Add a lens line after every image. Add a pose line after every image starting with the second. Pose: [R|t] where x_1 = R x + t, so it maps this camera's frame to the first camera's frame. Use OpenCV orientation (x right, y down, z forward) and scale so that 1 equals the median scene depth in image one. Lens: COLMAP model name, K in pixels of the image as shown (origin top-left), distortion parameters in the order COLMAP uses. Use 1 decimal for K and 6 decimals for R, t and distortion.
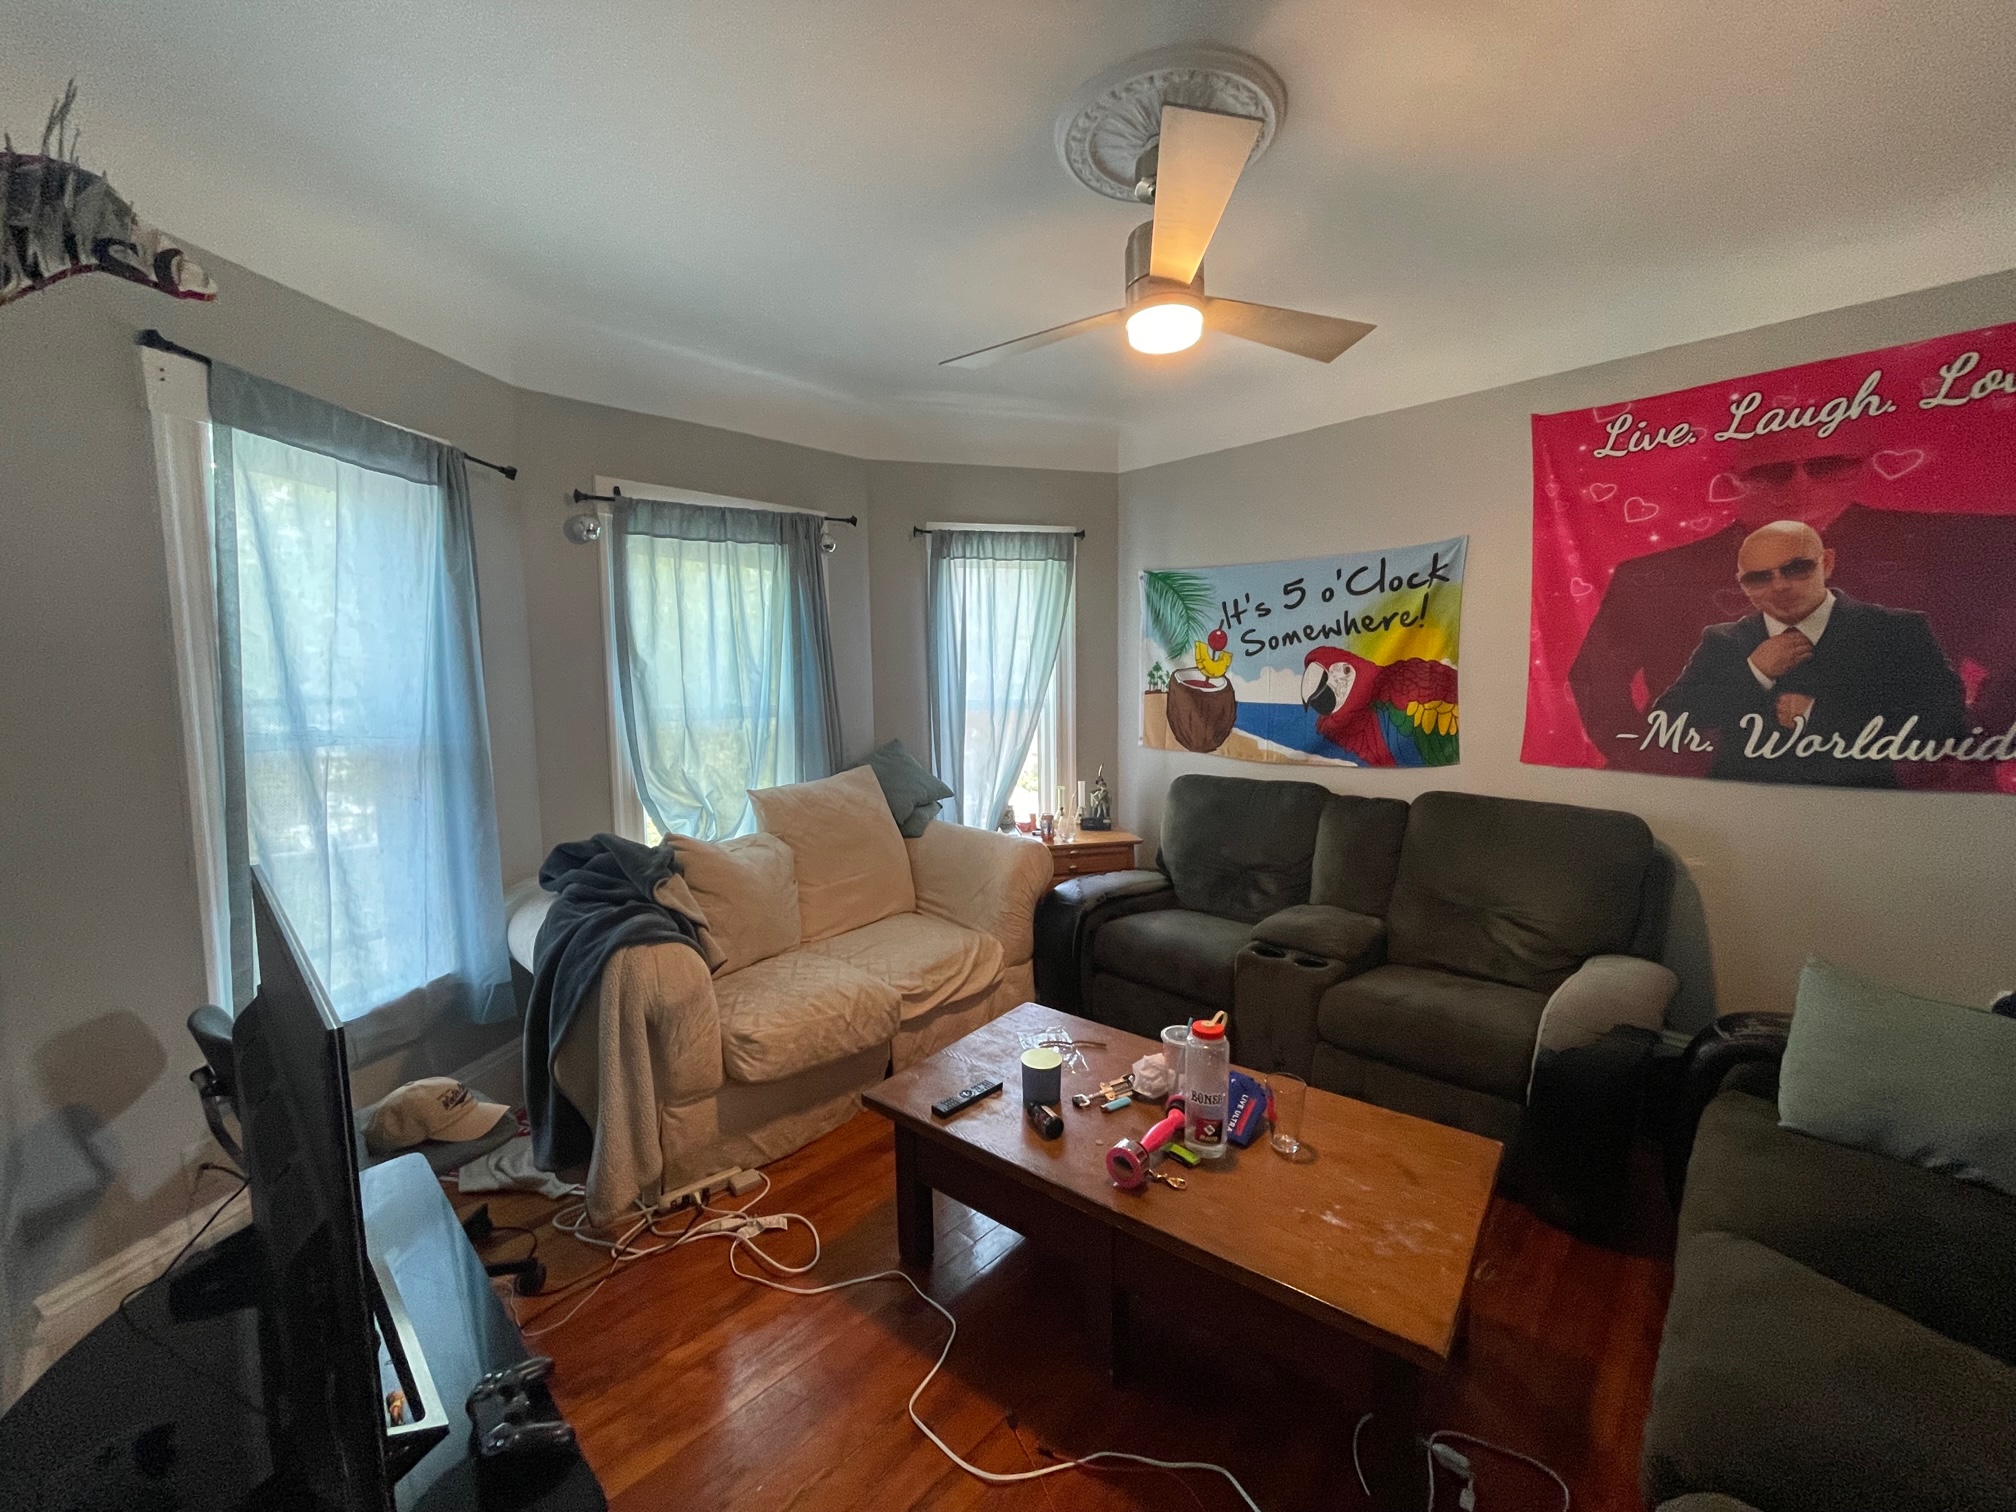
lens RADIAL K [[808.3, 0, 1008.0], [0, 808.3, 756.0], [0, 0, 1]] dist [0.001668, 0.000132]
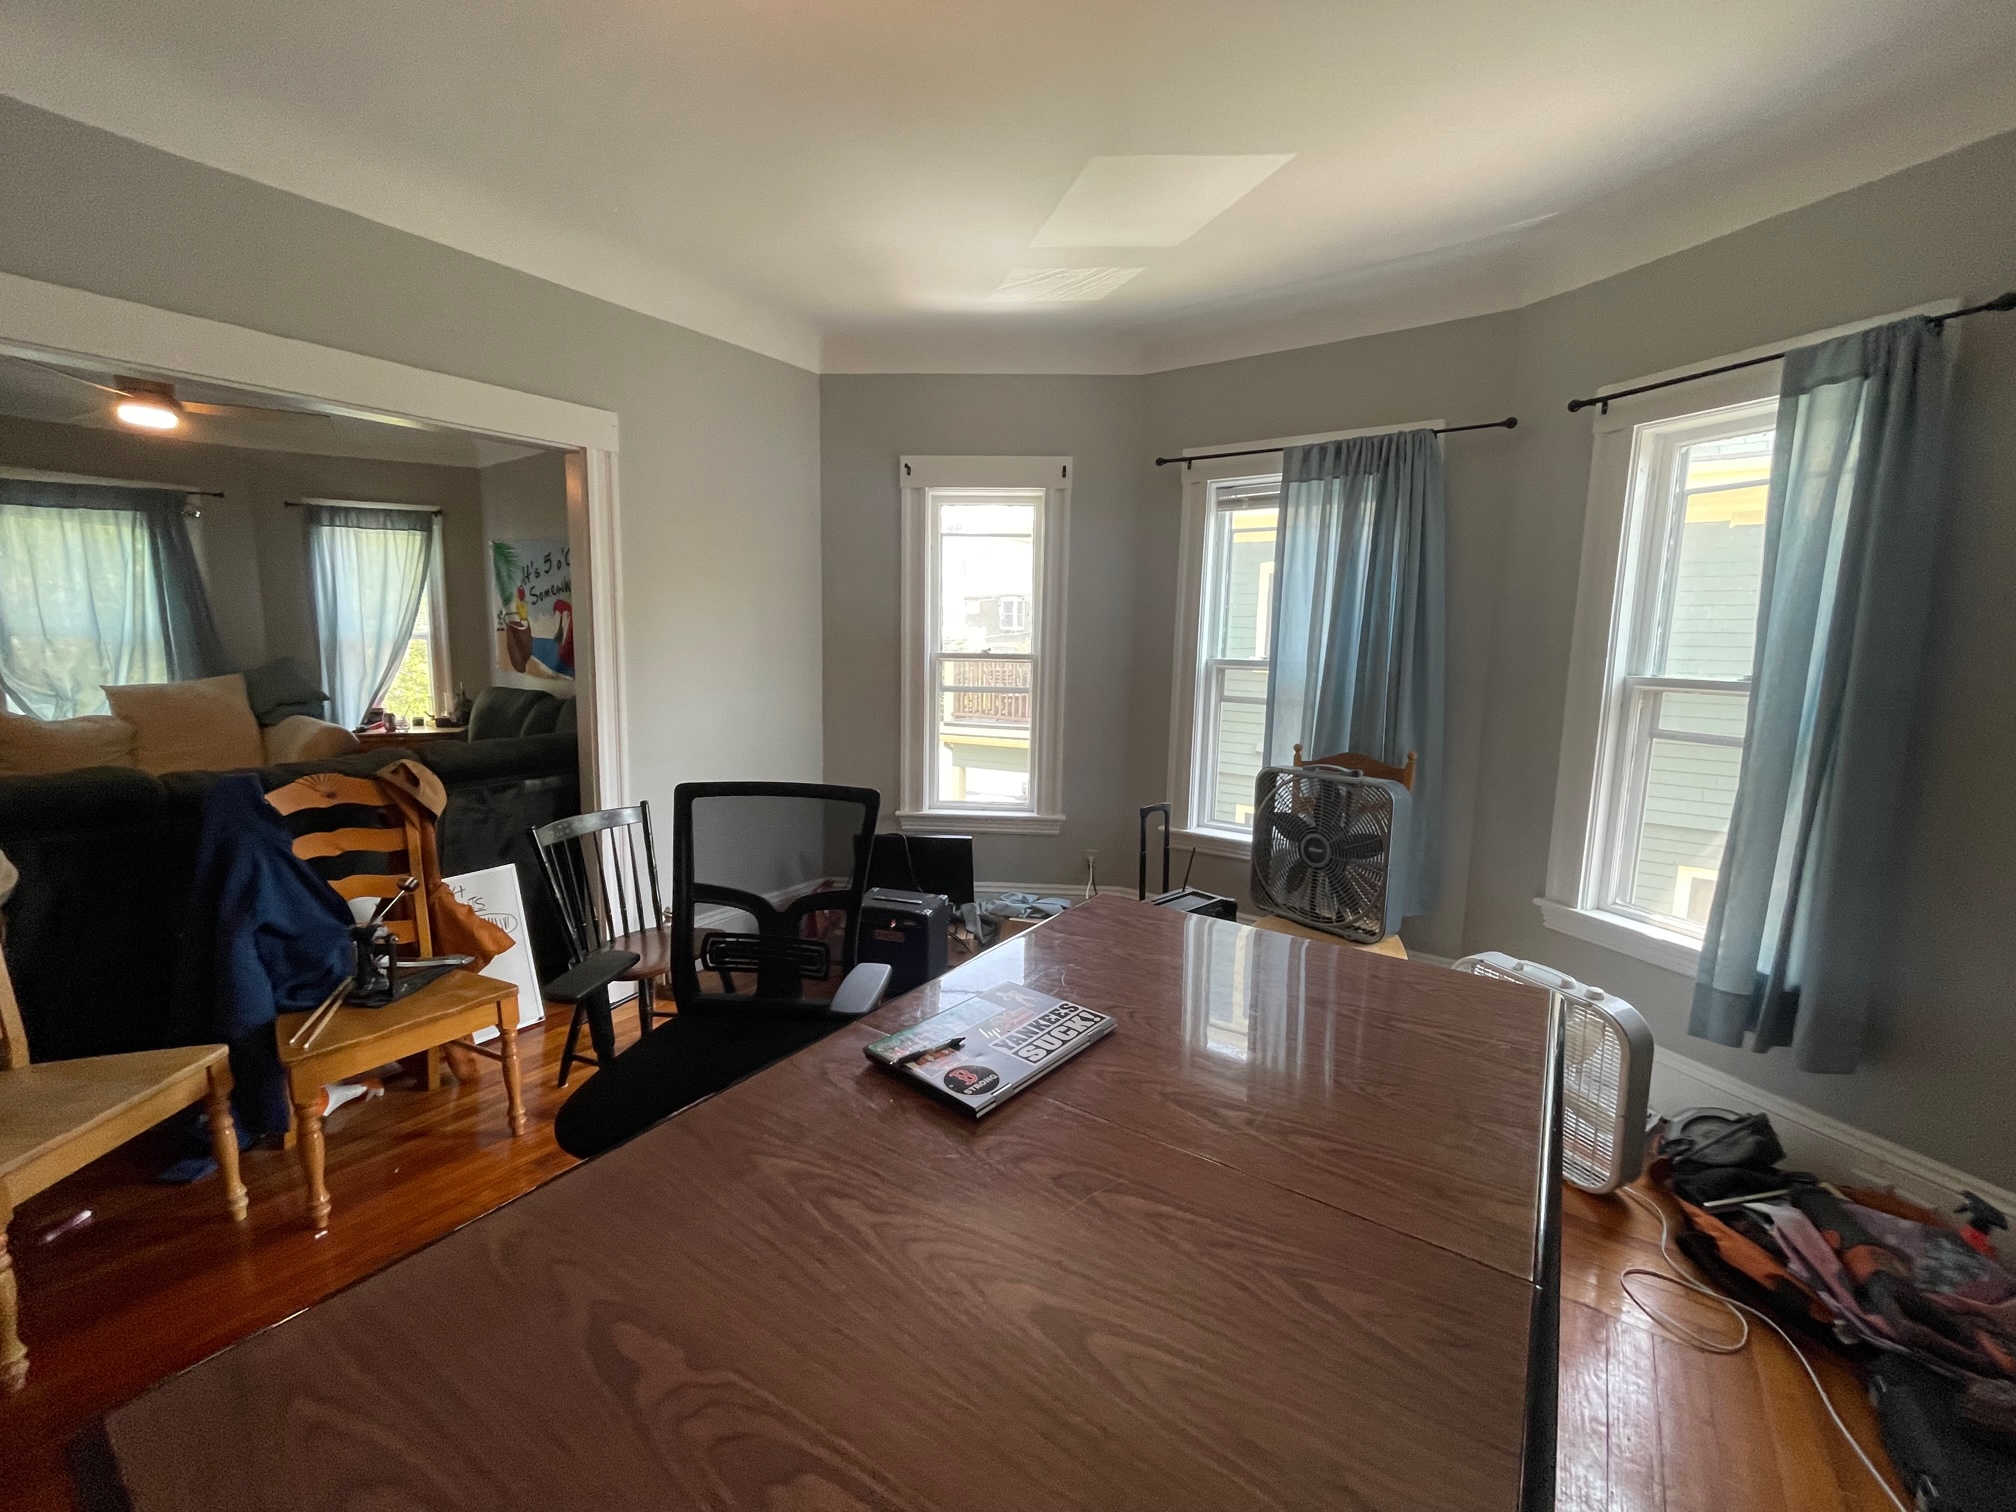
lens RADIAL K [[826.2, 0, 1008.0], [0, 826.2, 756.0], [0, 0, 1]] dist [-0.000890, -0.000502]
pose [[0.993481, 0.018513, 0.112488, 1.049483], [-0.023840, 0.998648, 0.046196, 0.061703], [-0.111480, -0.048577, 0.992579, -0.616237]]
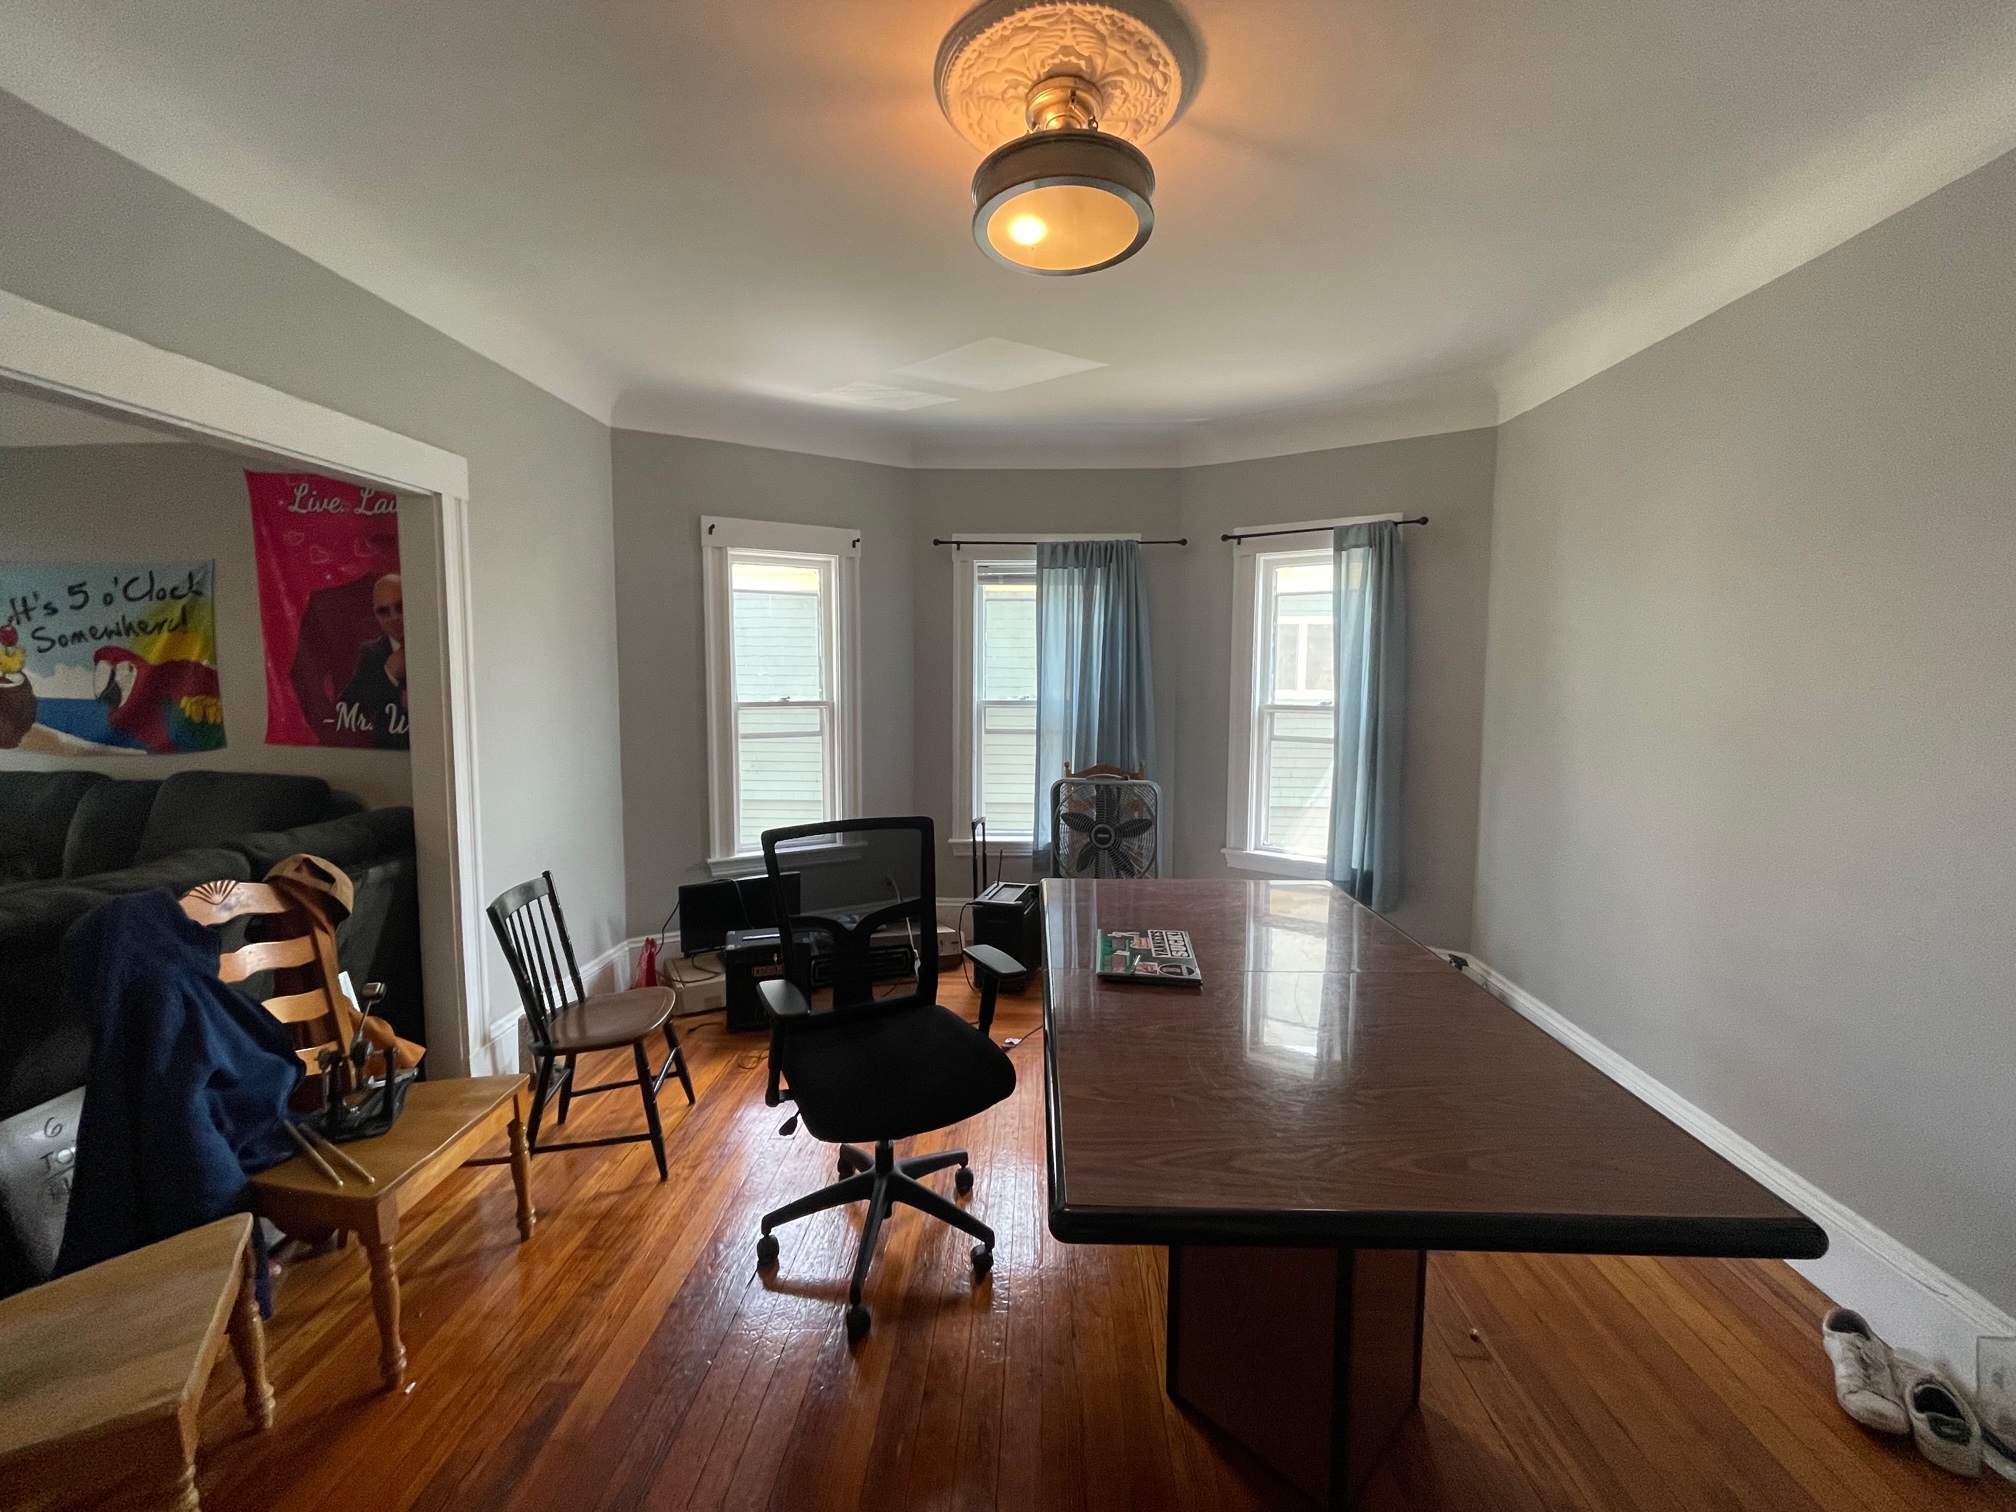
lens RADIAL K [[826.2, 0, 1008.0], [0, 826.2, 756.0], [0, 0, 1]] dist [-0.000890, -0.000502]
pose [[0.770962, -0.042677, 0.635450, 0.616150], [0.045374, 0.998898, 0.012036, 0.055463], [-0.635263, 0.019553, 0.772048, -0.638136]]
